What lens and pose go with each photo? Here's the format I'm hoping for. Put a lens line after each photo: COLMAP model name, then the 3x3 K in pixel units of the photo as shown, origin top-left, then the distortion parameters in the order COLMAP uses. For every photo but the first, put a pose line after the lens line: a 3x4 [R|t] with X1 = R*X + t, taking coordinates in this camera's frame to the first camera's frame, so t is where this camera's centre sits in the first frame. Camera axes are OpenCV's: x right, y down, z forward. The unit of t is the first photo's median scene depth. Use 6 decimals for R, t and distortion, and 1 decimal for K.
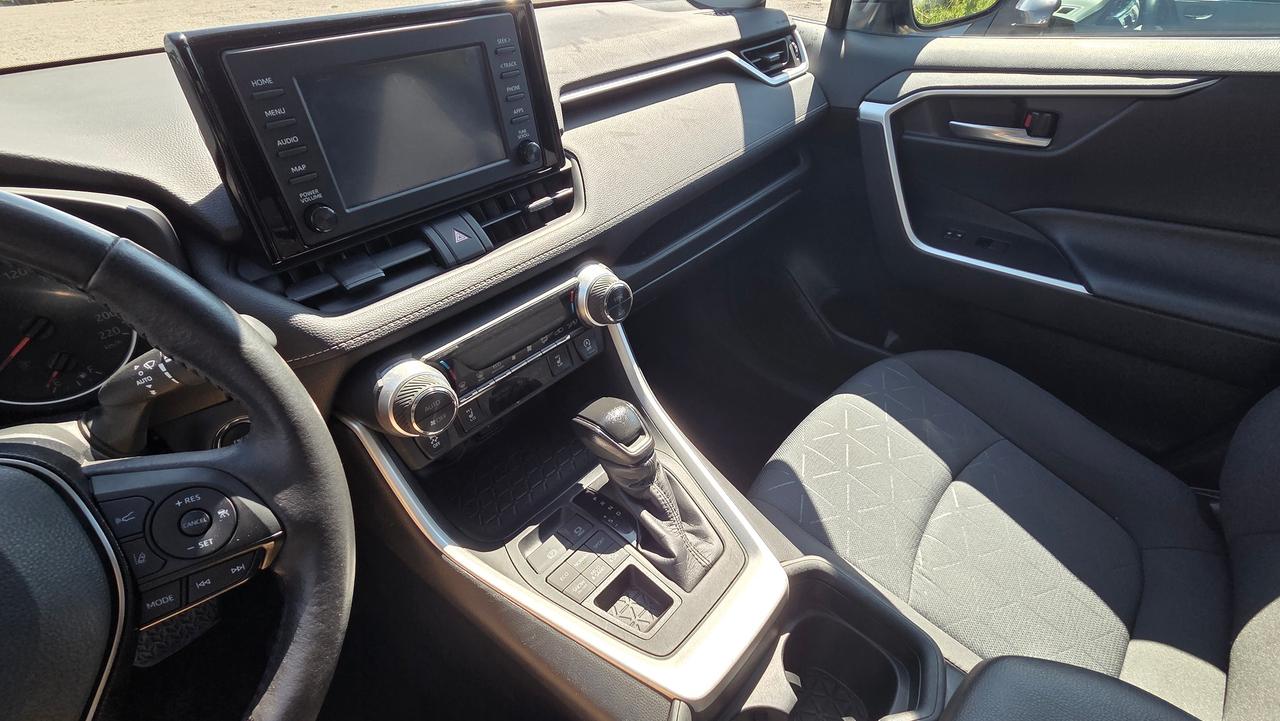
lens RADIAL K [[582.0, 0, 640.0], [0, 582.0, 360.5], [0, 0, 1]] dist [0.002003, -0.000126]
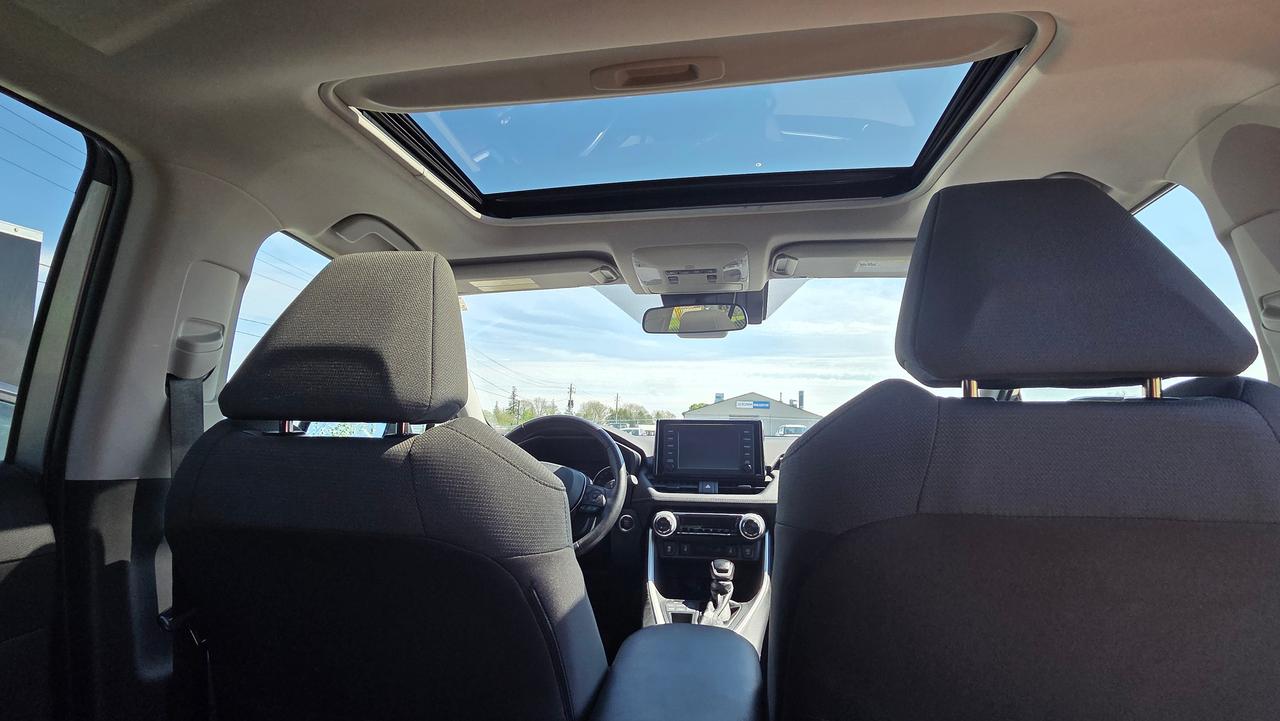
lens RADIAL K [[577.8, 0, 640.0], [0, 577.8, 360.5], [0, 0, 1]] dist [0.000871, 0.000130]
pose [[0.542655, -0.062986, -0.837591, 1.788421], [-0.518856, 0.759050, -0.393234, 0.565436], [0.660541, 0.647979, 0.379221, -0.661060]]
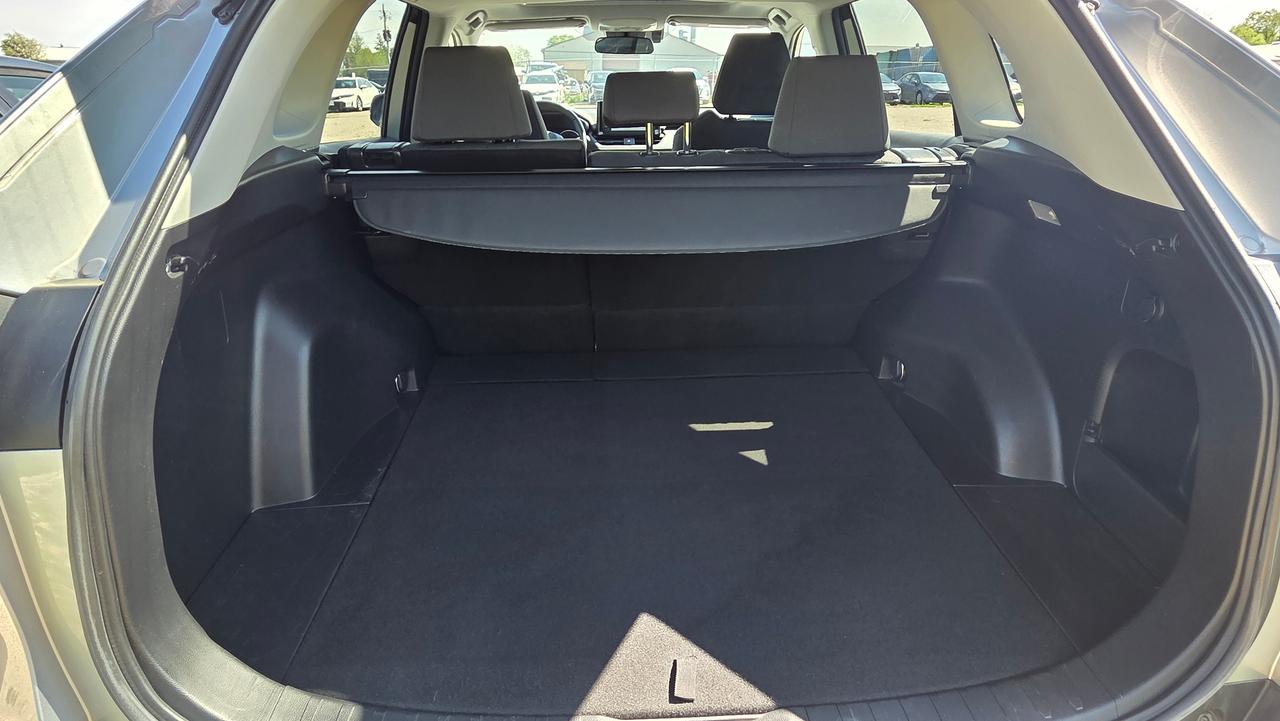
lens RADIAL K [[712.2, 0, 640.0], [0, 712.2, 360.5], [0, 0, 1]] dist [0.001913, 0.000264]
pose [[0.700908, 0.295643, -0.649094, 4.043540], [-0.437621, 0.896875, -0.064055, 1.727738], [0.563219, 0.328954, 0.758006, -2.819813]]
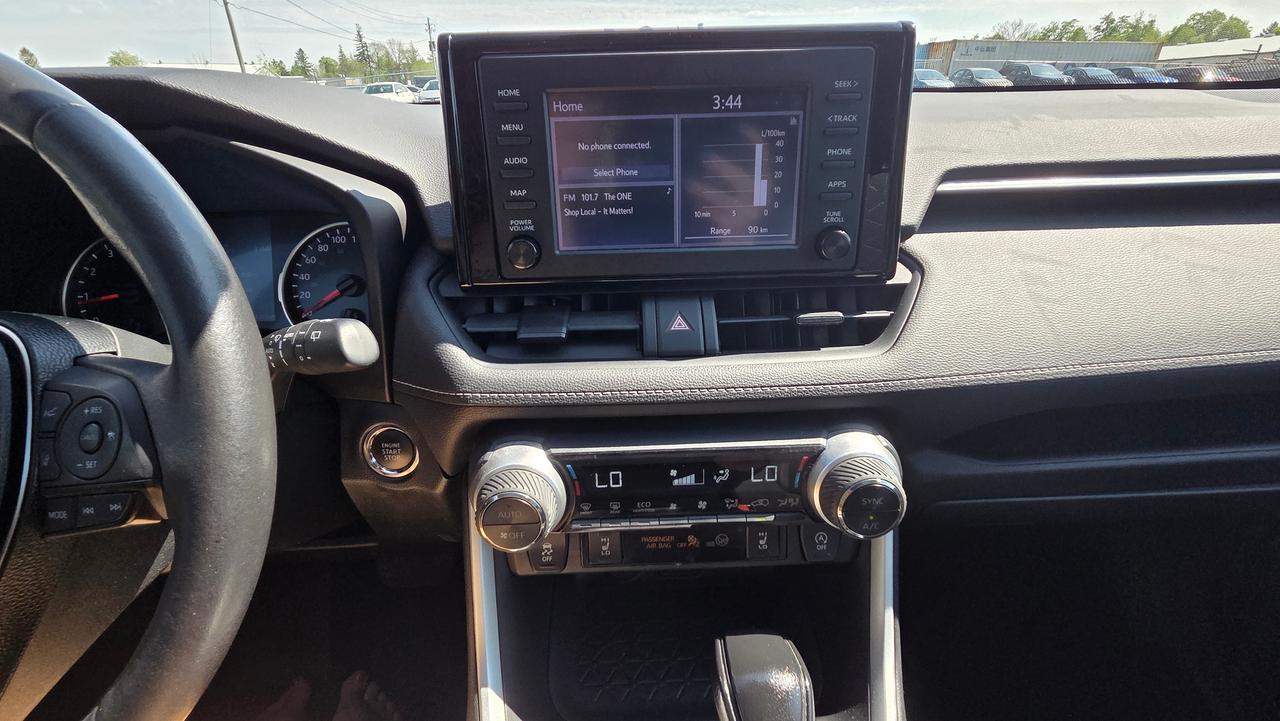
lens RADIAL K [[582.0, 0, 640.0], [0, 582.0, 360.5], [0, 0, 1]] dist [0.002003, -0.000126]
pose [[0.687415, 0.335811, -0.643966, 0.134645], [-0.431610, 0.902009, 0.009643, -0.142466], [0.584101, 0.271314, 0.764993, 0.381052]]
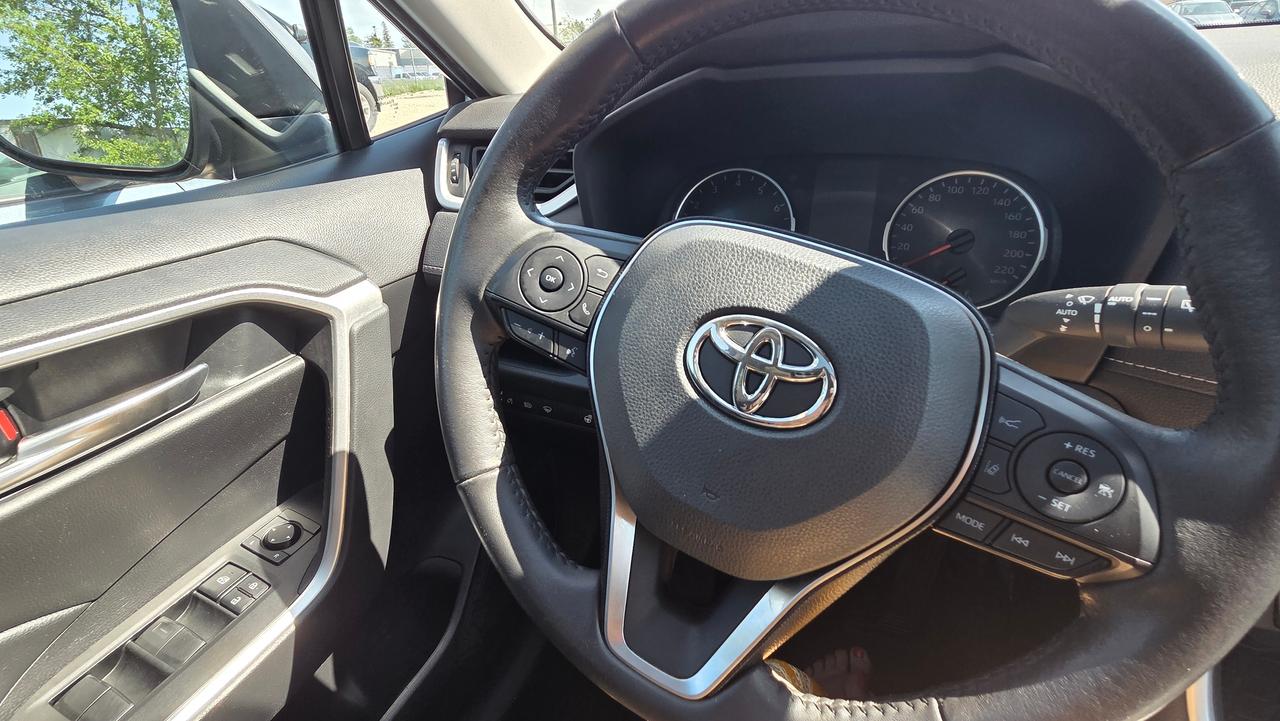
lens RADIAL K [[577.8, 0, 640.0], [0, 577.8, 360.5], [0, 0, 1]] dist [0.000871, 0.000130]
pose [[0.339682, 0.467994, -0.815841, -0.200441], [-0.526552, 0.813367, 0.247341, 0.132485], [0.779333, 0.345565, 0.522709, 0.044395]]
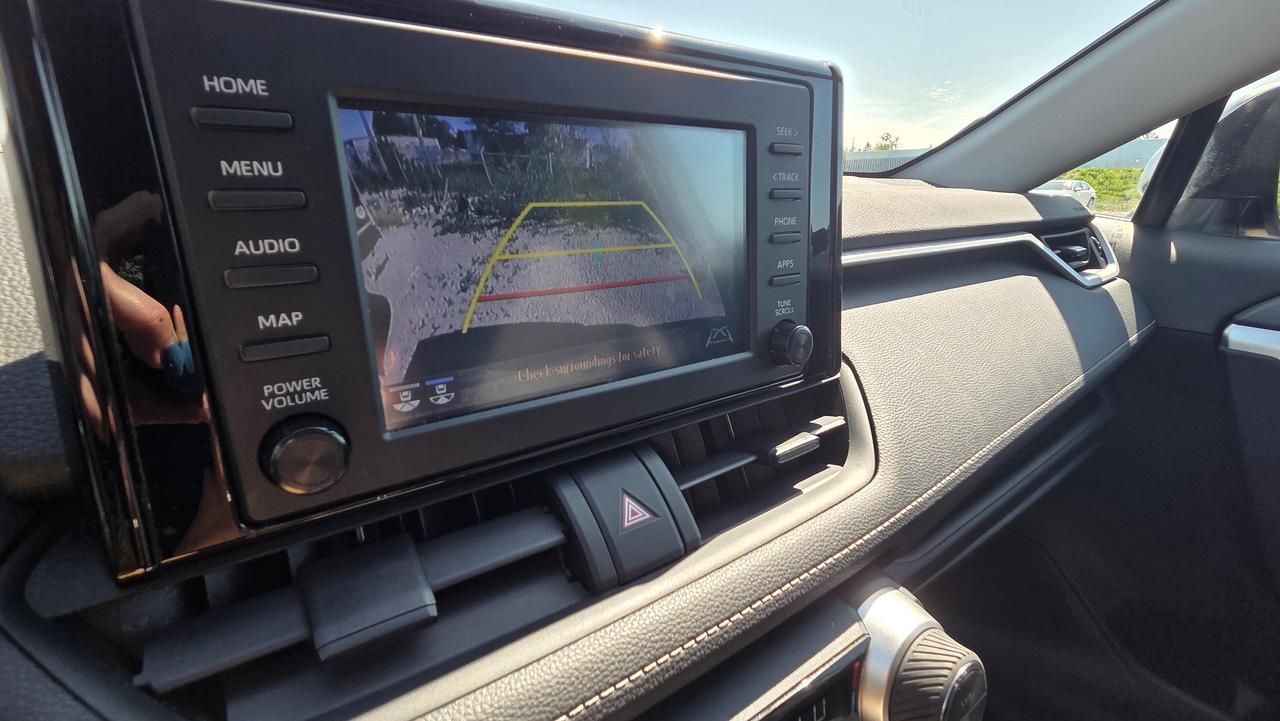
lens RADIAL K [[577.8, 0, 640.0], [0, 577.8, 360.5], [0, 0, 1]] dist [0.000871, 0.000130]
pose [[0.977775, 0.118518, -0.172942, -0.224094], [-0.165881, 0.941785, -0.292446, -0.177113], [0.128214, 0.314634, 0.940514, 0.519699]]
